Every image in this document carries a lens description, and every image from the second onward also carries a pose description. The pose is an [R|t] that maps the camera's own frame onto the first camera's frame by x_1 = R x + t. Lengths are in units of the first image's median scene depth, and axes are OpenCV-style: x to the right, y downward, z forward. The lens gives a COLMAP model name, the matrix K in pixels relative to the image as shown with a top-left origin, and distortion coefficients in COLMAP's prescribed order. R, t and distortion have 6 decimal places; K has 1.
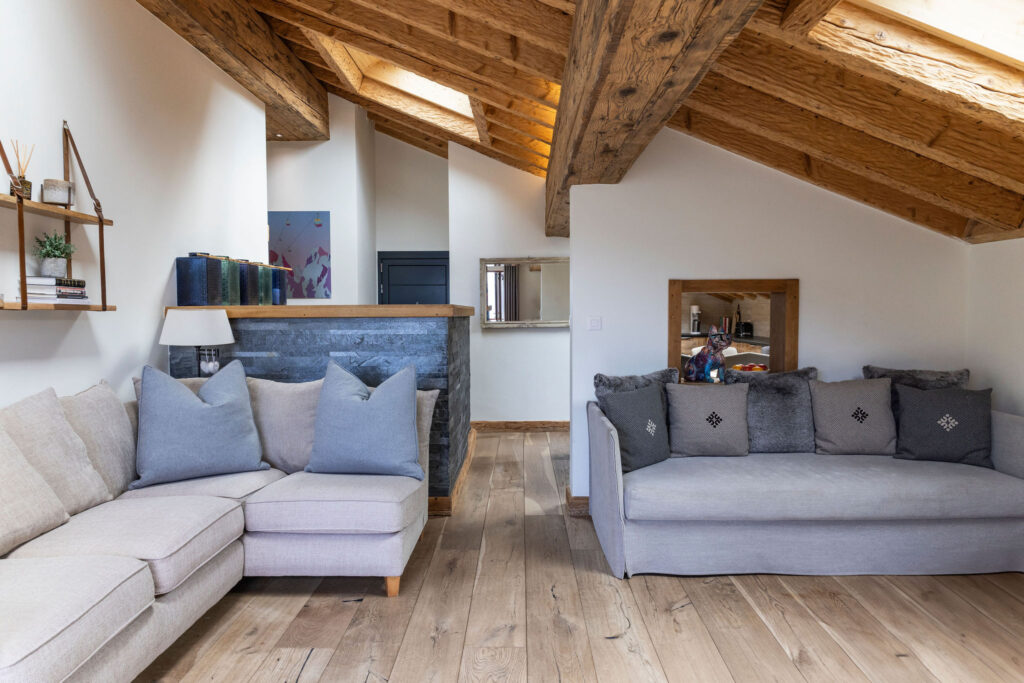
lens RADIAL K [[684.1, 0, 511.8], [0, 684.1, 340.1], [0, 0, 1]] dist [0.008423, -0.010856]
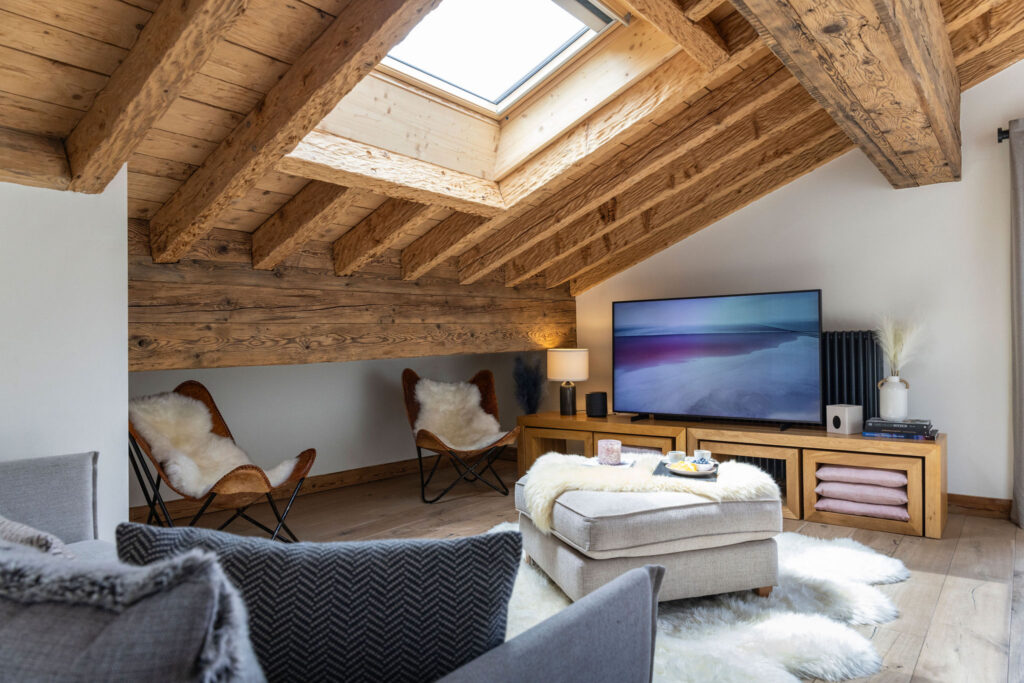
lens RADIAL K [[684.1, 0, 509.4], [0, 684.1, 344.8], [0, 0, 1]] dist [0.008423, -0.010856]
pose [[-0.811947, 0.018124, 0.583450, 0.008019], [0.043612, 0.998608, 0.029672, 0.005061], [-0.582100, 0.049538, -0.811607, 1.162939]]
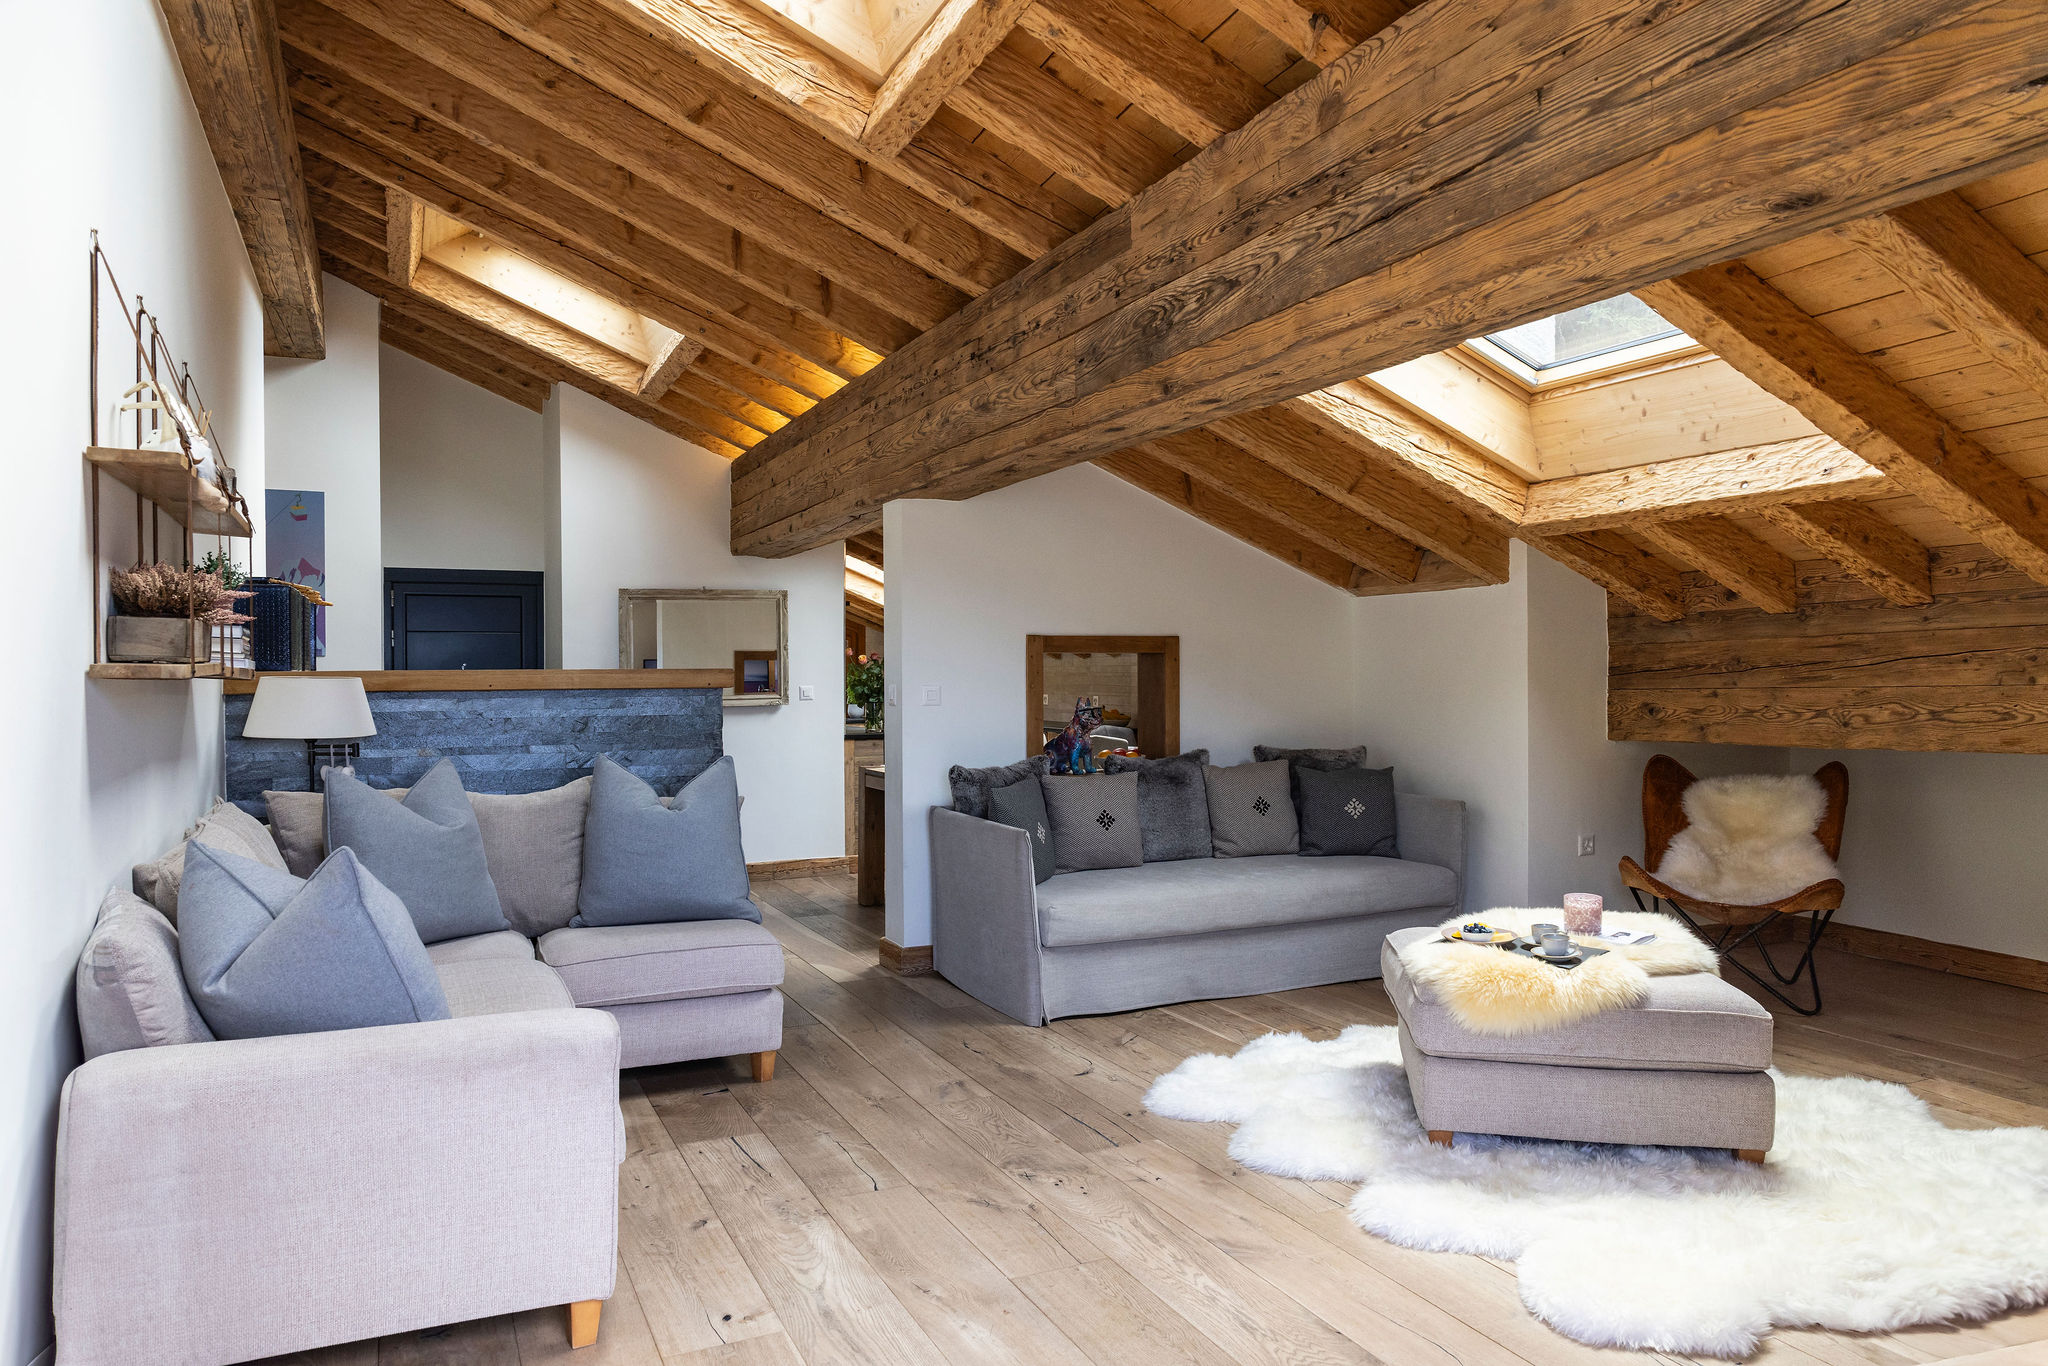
lens RADIAL K [[1368.1, 0, 1015.8], [0, 1368.1, 679.7], [0, 0, 1]] dist [0.008423, -0.010856]
pose [[0.899898, -0.003075, 0.436090, -0.455125], [0.021848, 0.999037, -0.038041, 0.015758], [-0.435554, 0.043761, 0.899099, -0.329497]]
